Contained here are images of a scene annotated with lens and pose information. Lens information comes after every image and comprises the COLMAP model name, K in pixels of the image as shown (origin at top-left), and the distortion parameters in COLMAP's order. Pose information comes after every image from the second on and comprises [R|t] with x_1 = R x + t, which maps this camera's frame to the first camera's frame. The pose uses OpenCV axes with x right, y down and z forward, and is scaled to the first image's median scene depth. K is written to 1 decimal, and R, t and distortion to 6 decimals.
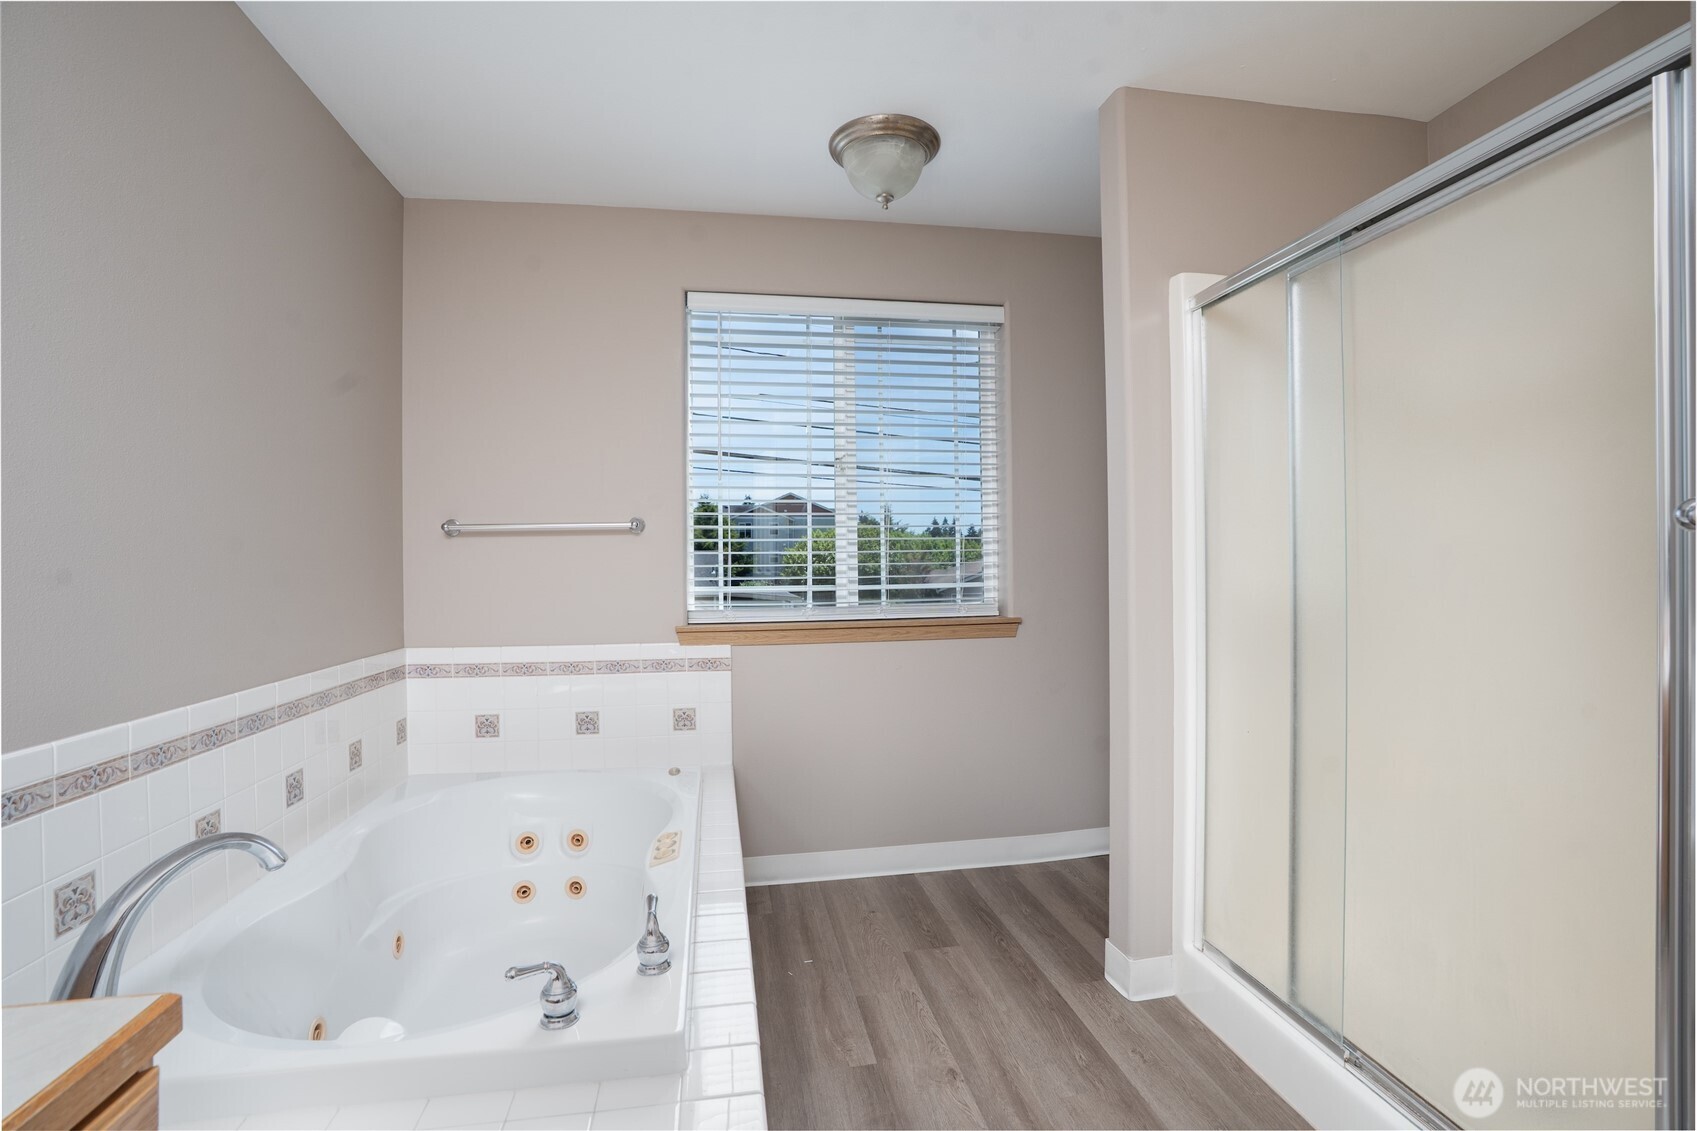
lens RADIAL K [[788.9, 0, 851.5], [0, 788.9, 562.3], [0, 0, 1]] dist [-0.078741, 0.035083]
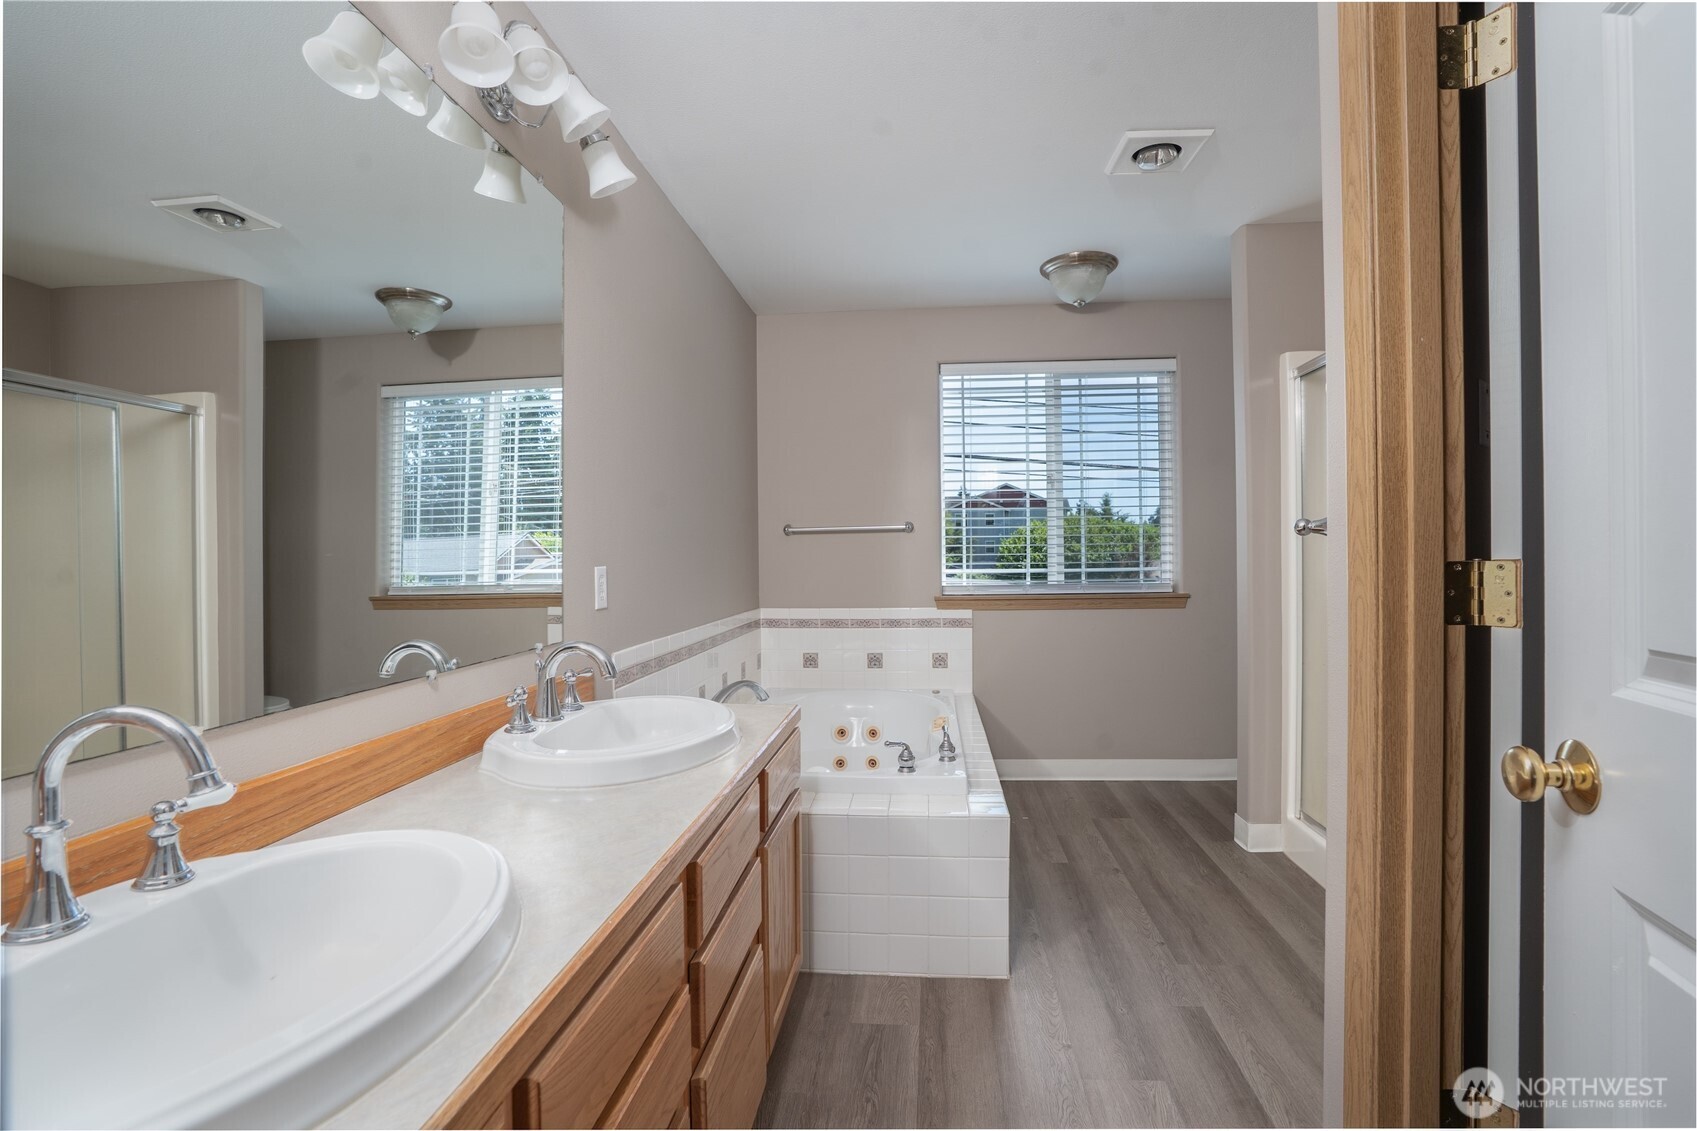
lens RADIAL K [[788.9, 0, 851.5], [0, 788.9, 562.3], [0, 0, 1]] dist [-0.078741, 0.035083]
pose [[0.963084, 0.001425, -0.269198, 0.021512], [0.001979, 0.999921, 0.012373, 0.000557], [0.269194, -0.012449, 0.963005, -0.461738]]
